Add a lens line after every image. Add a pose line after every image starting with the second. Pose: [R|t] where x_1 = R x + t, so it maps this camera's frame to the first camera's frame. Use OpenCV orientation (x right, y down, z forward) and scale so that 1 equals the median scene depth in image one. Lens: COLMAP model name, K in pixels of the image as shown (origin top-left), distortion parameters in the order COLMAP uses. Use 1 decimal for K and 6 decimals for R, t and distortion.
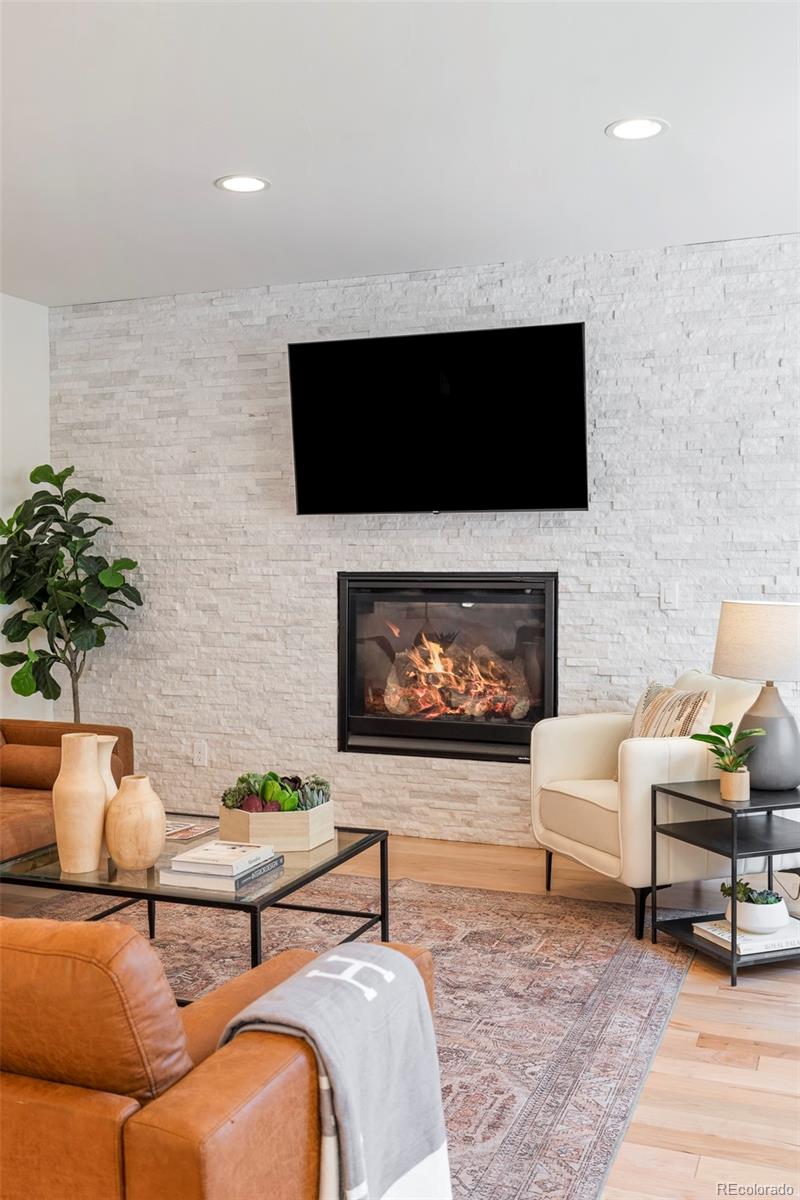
lens RADIAL K [[1174.3, 0, 394.5], [0, 1174.3, 602.4], [0, 0, 1]] dist [0.005616, 0.000000]
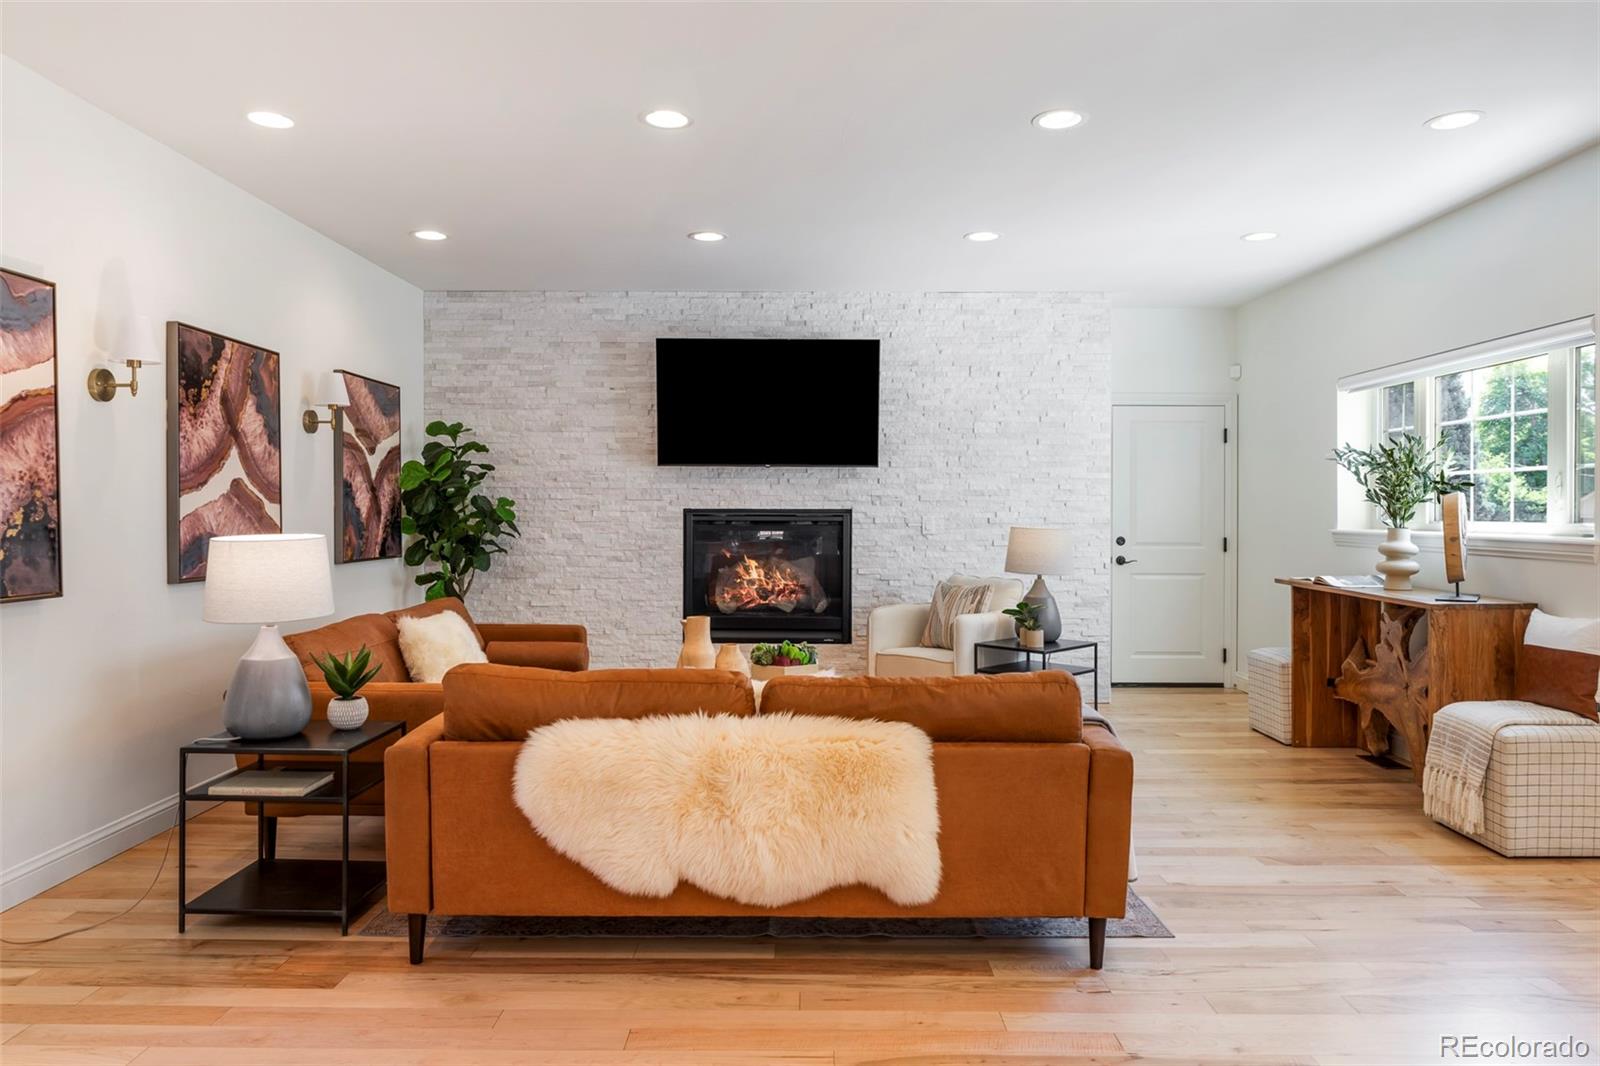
lens RADIAL K [[1048.5, 0, 814.5], [0, 1048.5, 539.1], [0, 0, 1]] dist [-0.002282, -0.001419]
pose [[0.931627, -0.008562, 0.363315, -0.355679], [0.007866, 0.999963, 0.003396, 0.005930], [-0.363331, -0.000305, 0.931660, -0.176565]]
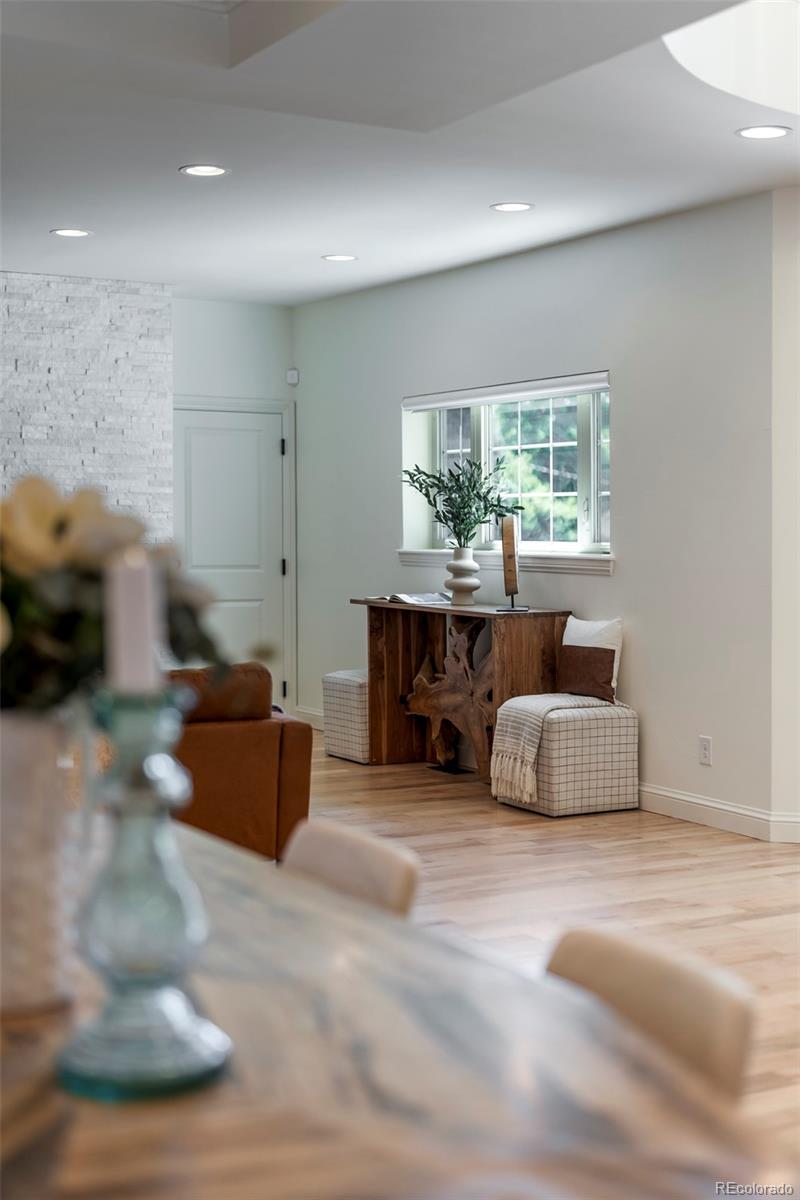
lens RADIAL K [[1661.9, 0, 399.2], [0, 1661.9, 591.1], [0, 0, 1]] dist [-0.000136, 0.000000]
pose [[0.638912, -0.026676, 0.768817, -0.772784], [0.015015, 0.999641, 0.022207, 0.008801], [-0.769133, -0.002644, 0.639083, -0.450850]]
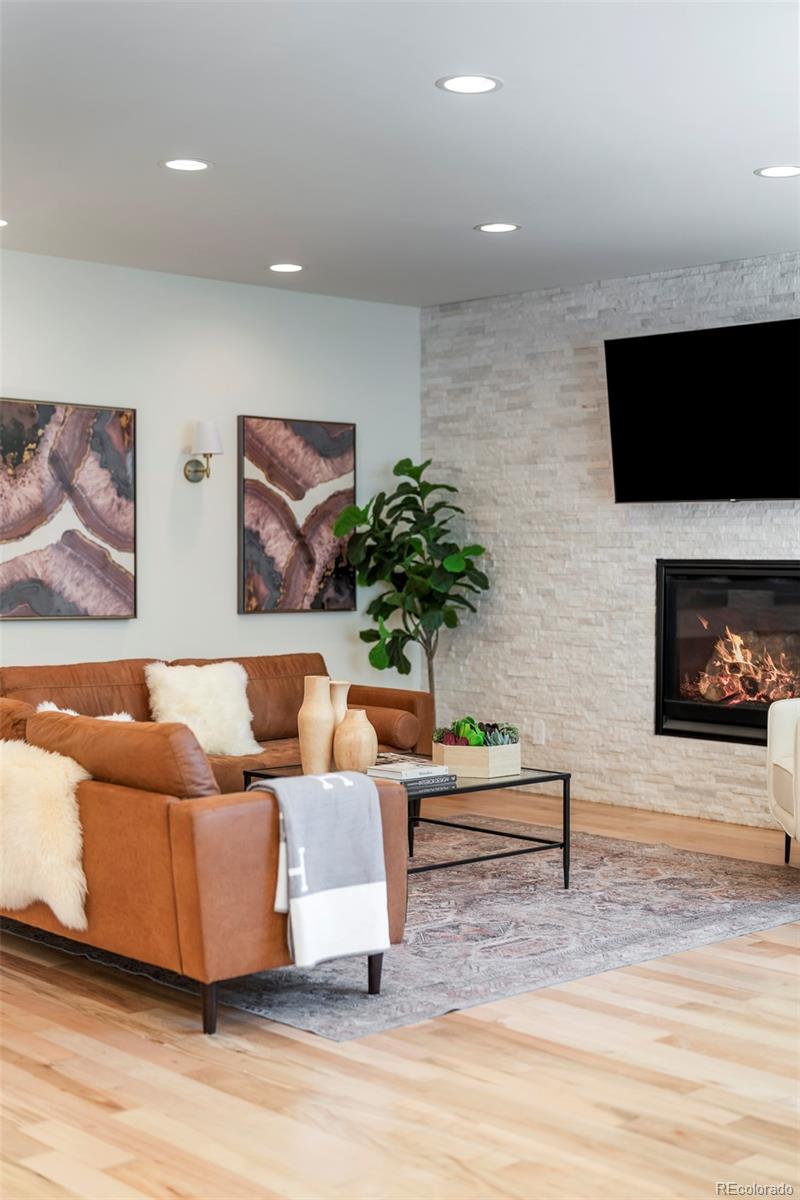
lens RADIAL K [[1661.9, 0, 365.4], [0, 1661.9, 645.4], [0, 0, 1]] dist [-0.000136, 0.000000]
pose [[0.895394, 0.028407, -0.444367, 0.381549], [-0.016570, 0.999397, 0.030501, 0.009701], [0.444966, -0.019948, 0.895325, -0.421345]]
